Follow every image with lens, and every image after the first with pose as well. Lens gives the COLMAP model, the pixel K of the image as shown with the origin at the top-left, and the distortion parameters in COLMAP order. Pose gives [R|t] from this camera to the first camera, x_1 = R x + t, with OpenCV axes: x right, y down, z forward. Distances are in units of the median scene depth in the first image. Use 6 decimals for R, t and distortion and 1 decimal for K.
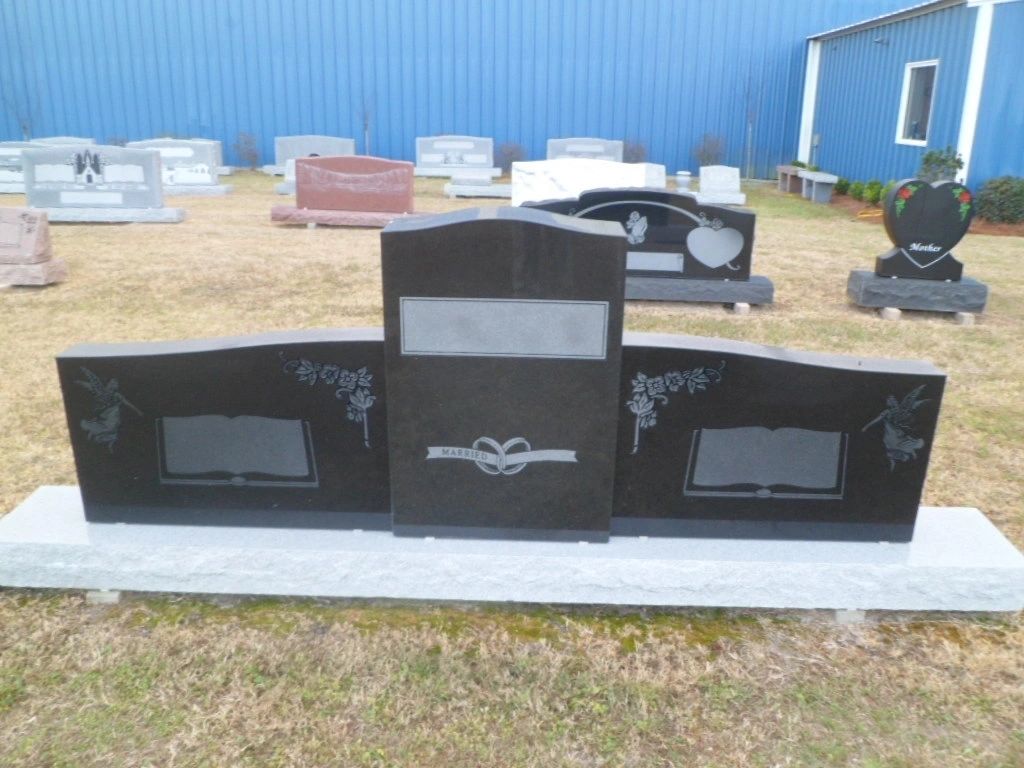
lens RADIAL K [[798.0, 0, 512.0], [0, 798.0, 384.0], [0, 0, 1]] dist [-0.098069, 0.005235]
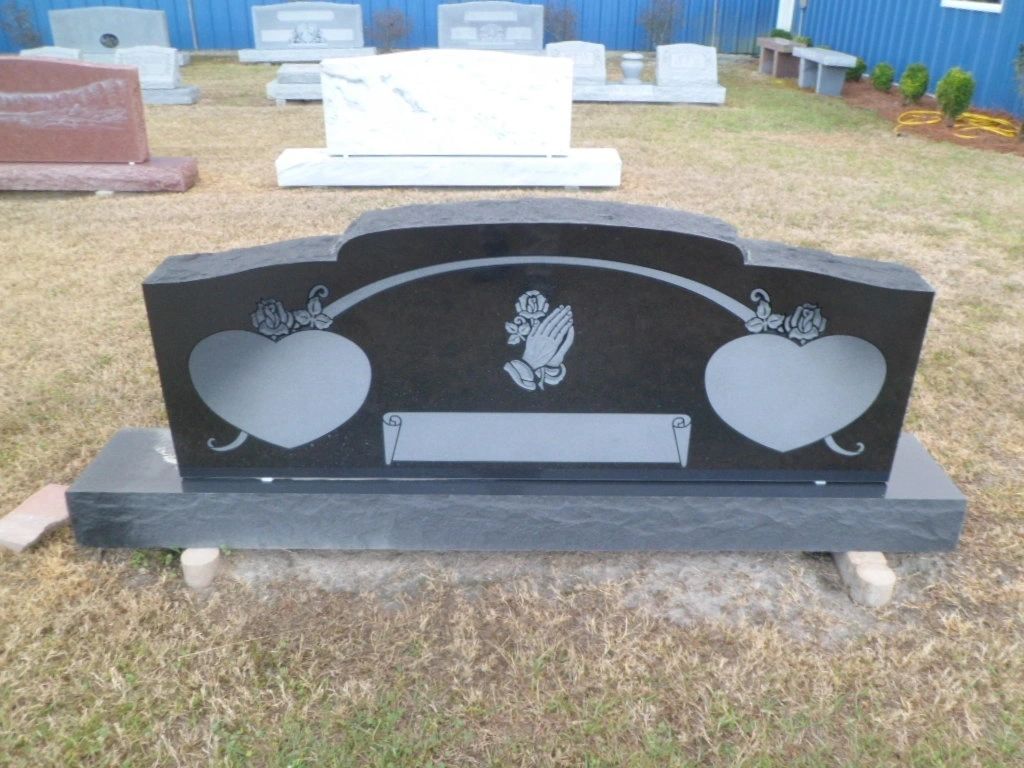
lens RADIAL K [[815.7, 0, 512.0], [0, 815.7, 384.0], [0, 0, 1]] dist [-0.077166, 0.010377]
pose [[0.996239, -0.045430, 0.073781, 0.057249], [0.034087, 0.988354, 0.148306, -0.105318], [-0.079659, -0.145234, 0.986185, 0.322329]]
